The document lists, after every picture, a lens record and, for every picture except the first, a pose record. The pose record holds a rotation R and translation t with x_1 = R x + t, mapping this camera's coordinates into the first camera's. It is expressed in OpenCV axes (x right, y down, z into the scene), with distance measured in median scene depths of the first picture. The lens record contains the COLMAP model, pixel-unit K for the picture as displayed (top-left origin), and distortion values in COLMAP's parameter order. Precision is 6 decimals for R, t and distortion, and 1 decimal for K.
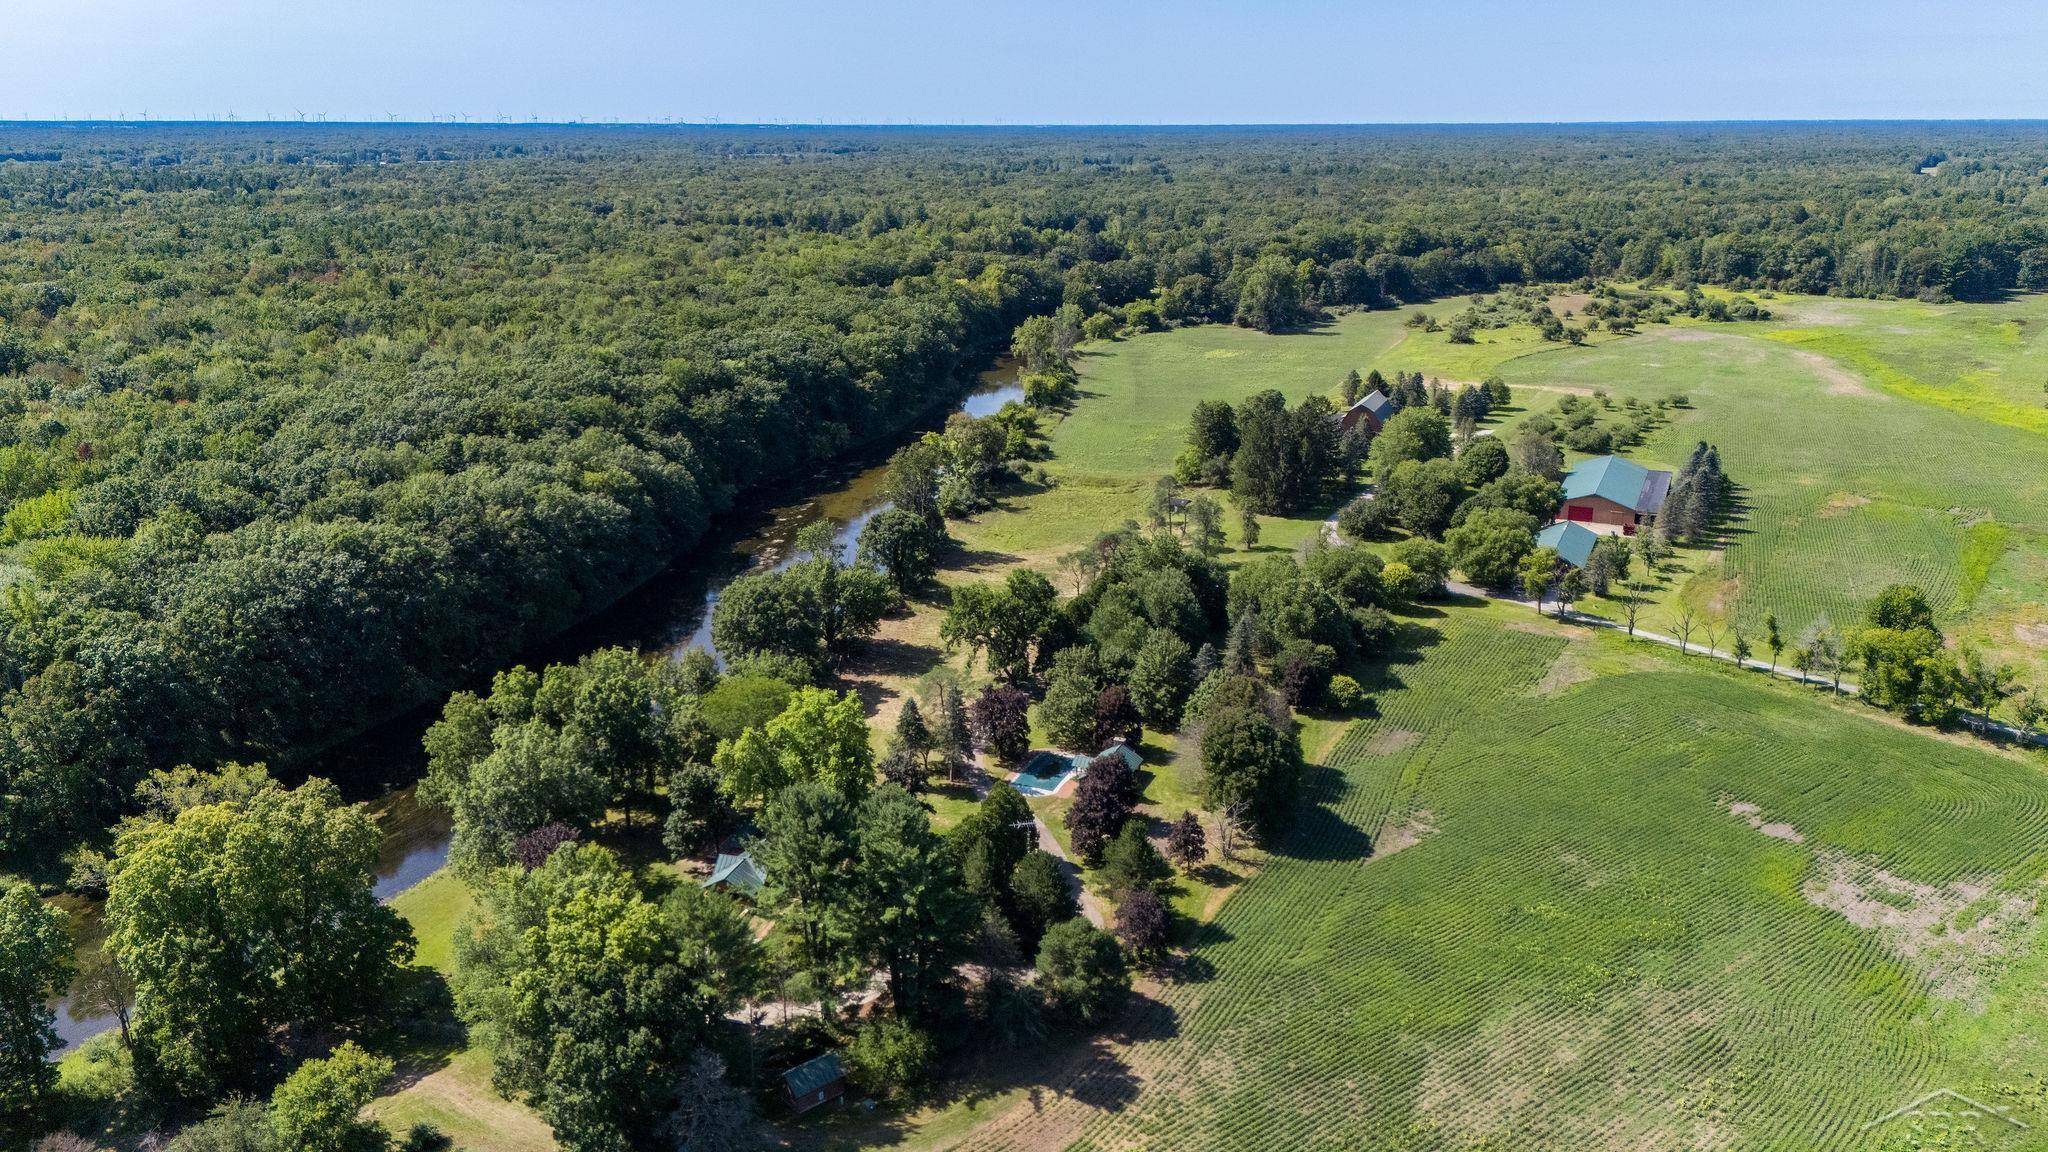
lens RADIAL K [[1499.9, 0, 987.8], [0, 1499.9, 601.0], [0, 0, 1]] dist [0.062426, -0.060316]
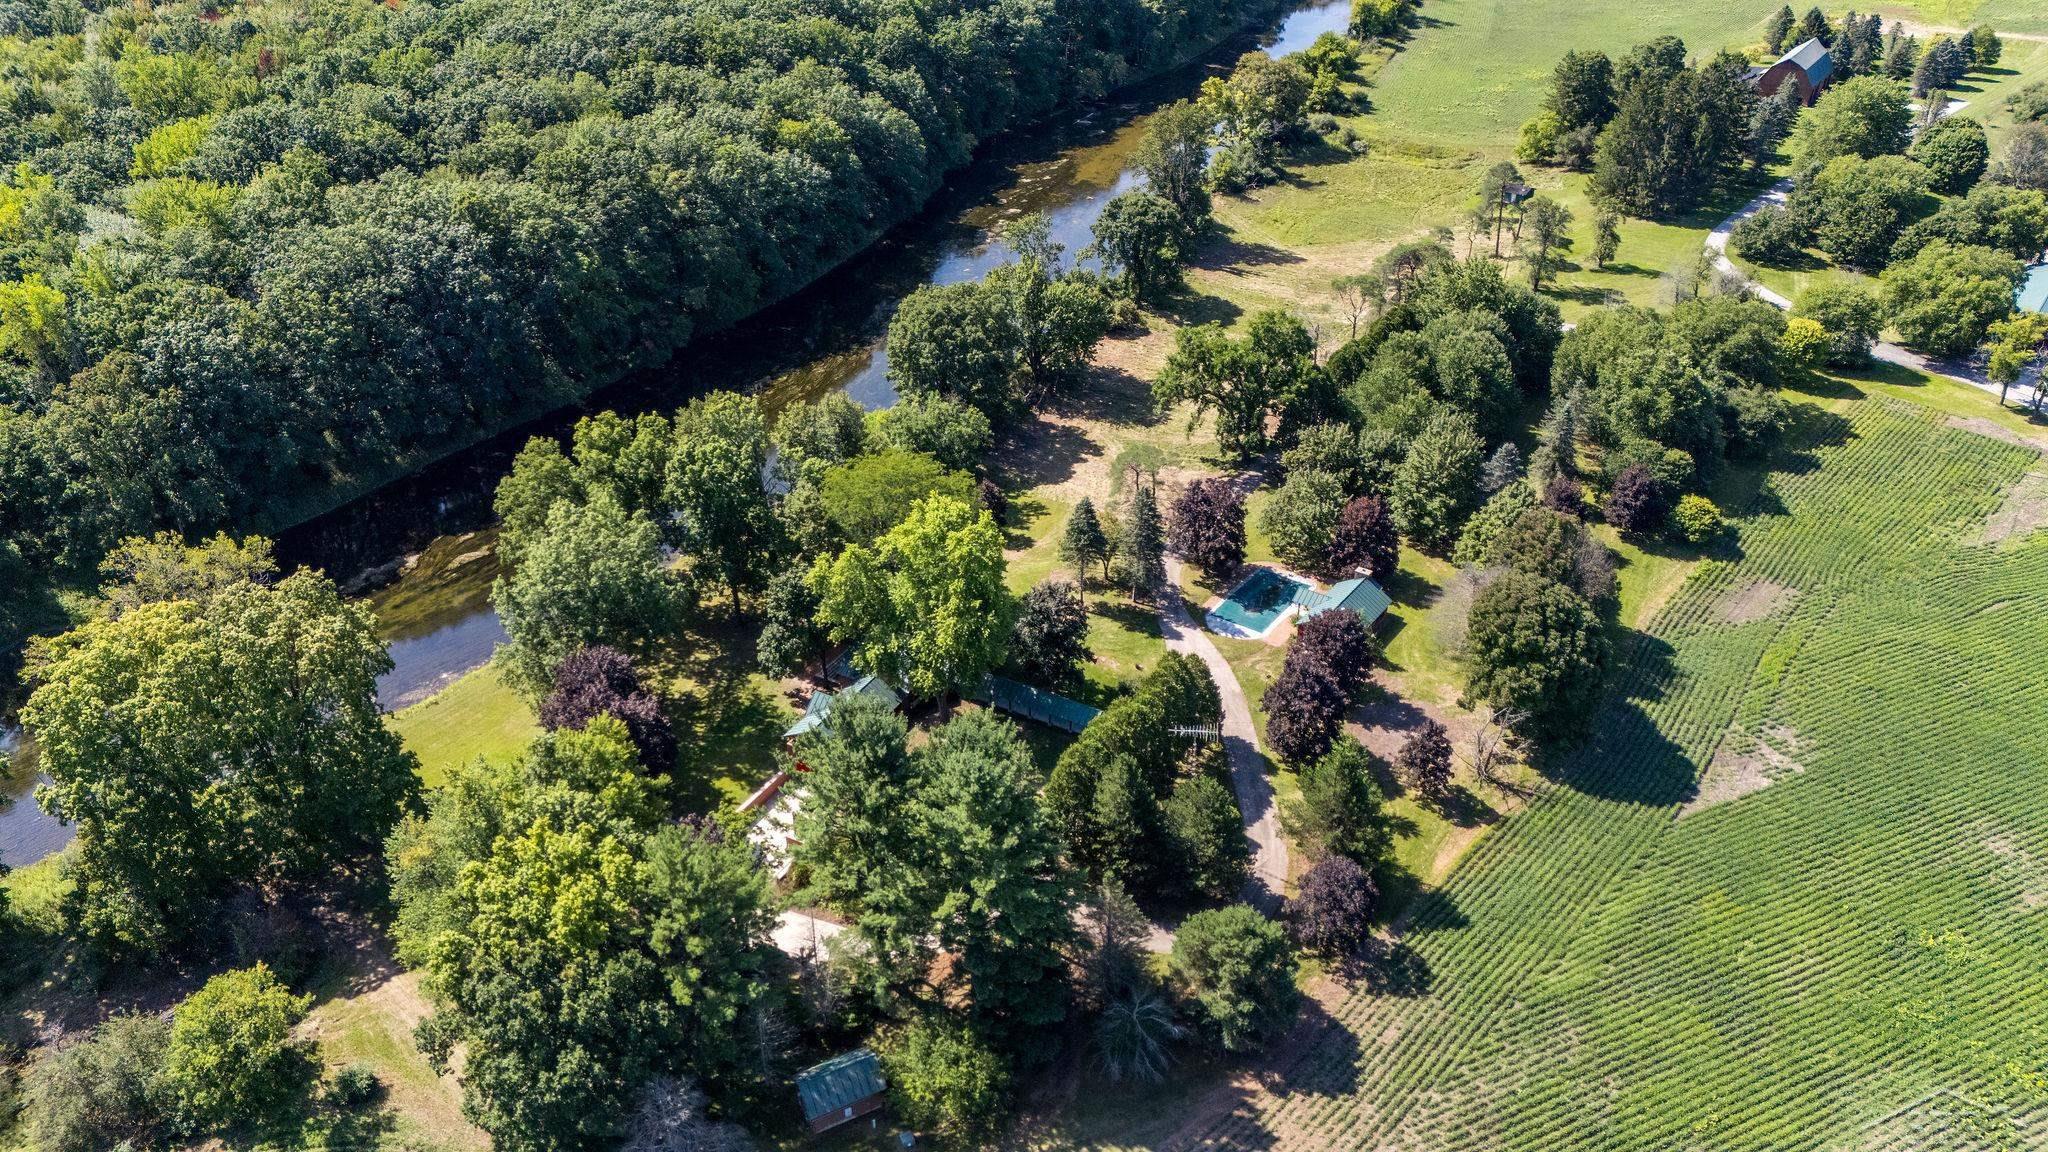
lens RADIAL K [[1499.9, 0, 981.2], [0, 1499.9, 589.7], [0, 0, 1]] dist [0.062426, -0.060316]
pose [[0.976033, 0.115130, -0.184676, 0.034991], [-0.067033, 0.966390, 0.248187, -0.062650], [0.207042, -0.229859, 0.950946, 0.204451]]
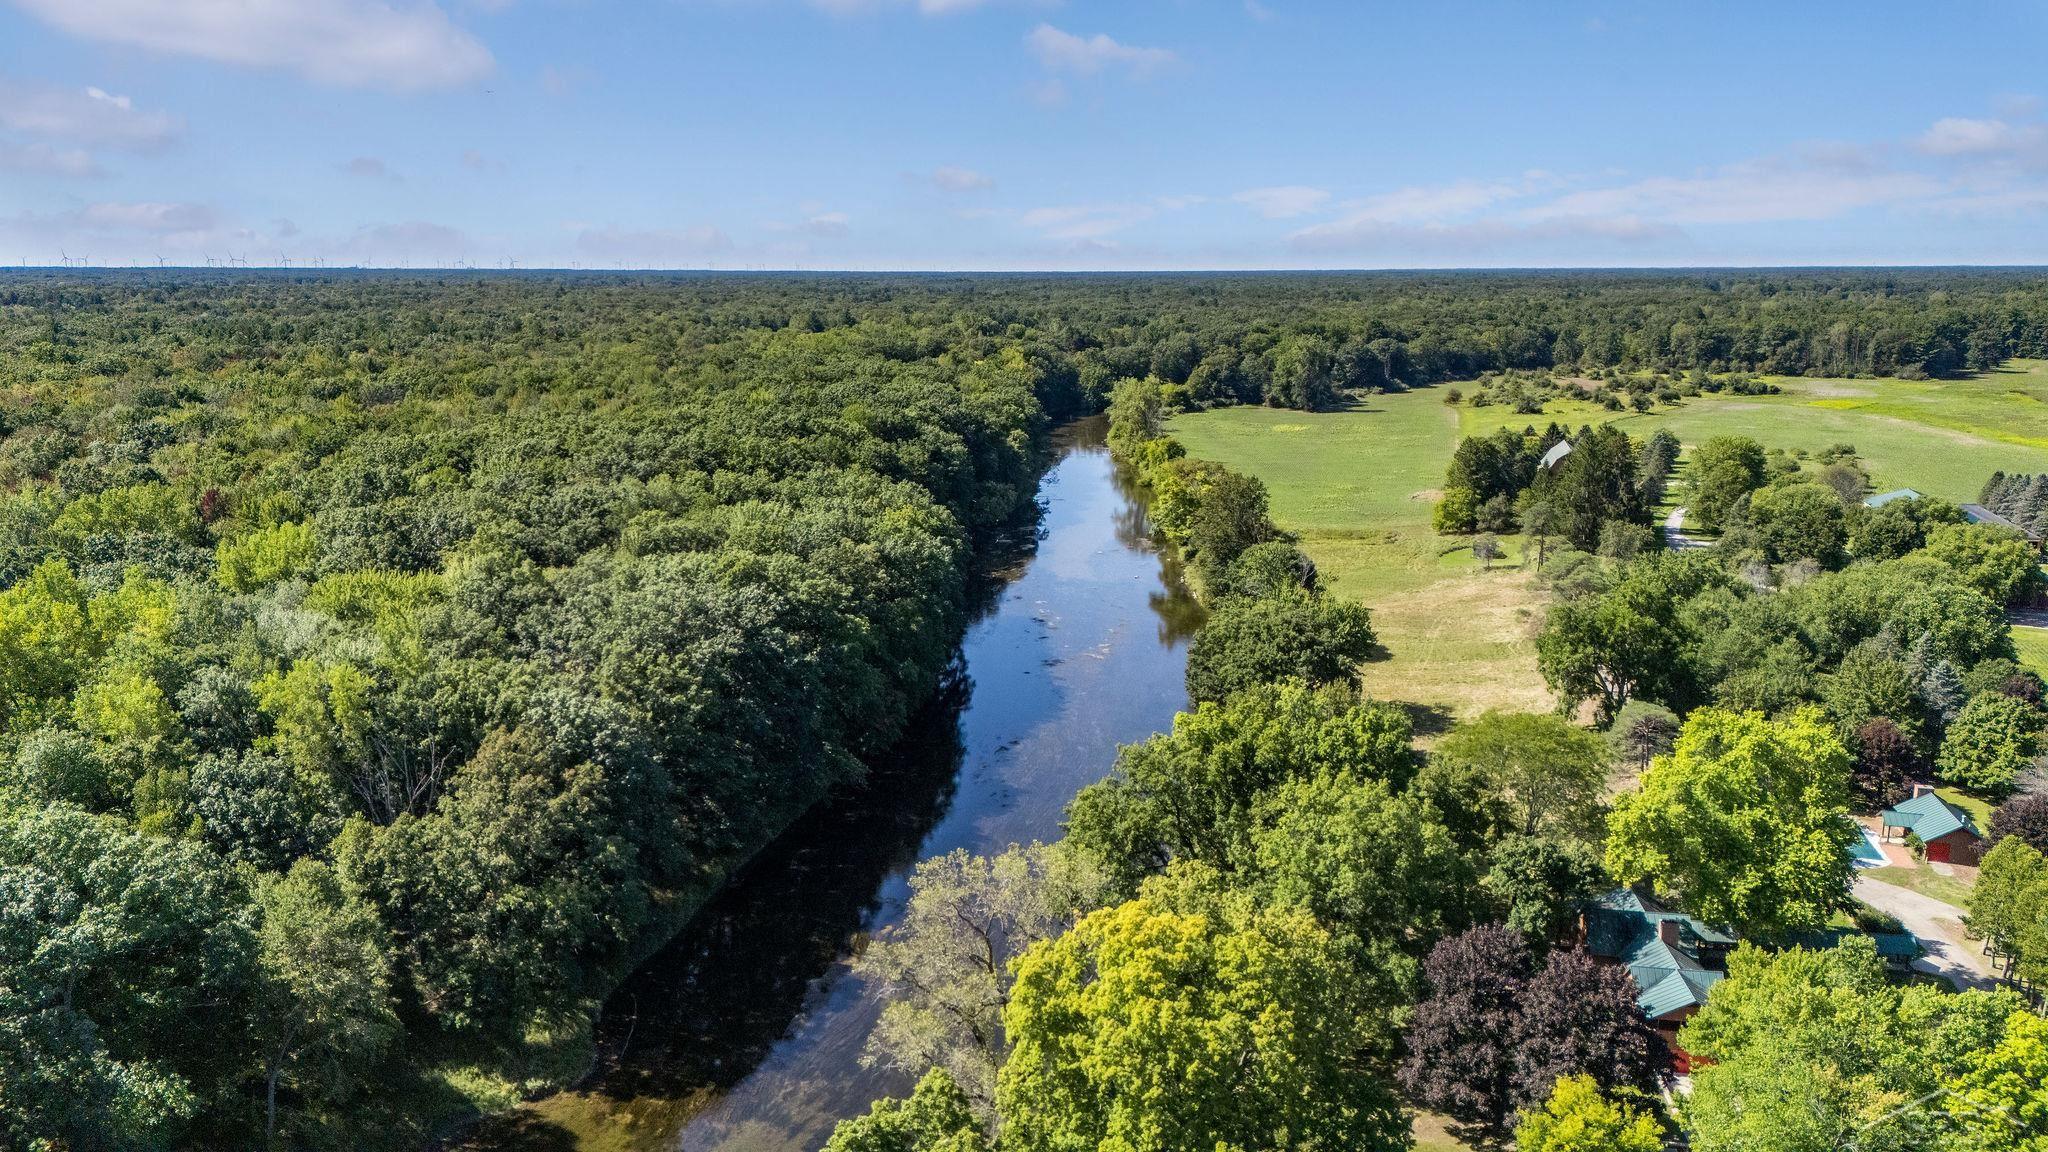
lens RADIAL K [[1499.9, 0, 1027.3], [0, 1499.9, 574.8], [0, 0, 1]] dist [0.062426, -0.060316]
pose [[0.990141, -0.026908, 0.137463, -0.389180], [0.040609, 0.994372, -0.097857, 0.038761], [-0.134056, 0.102474, 0.985661, 0.266538]]
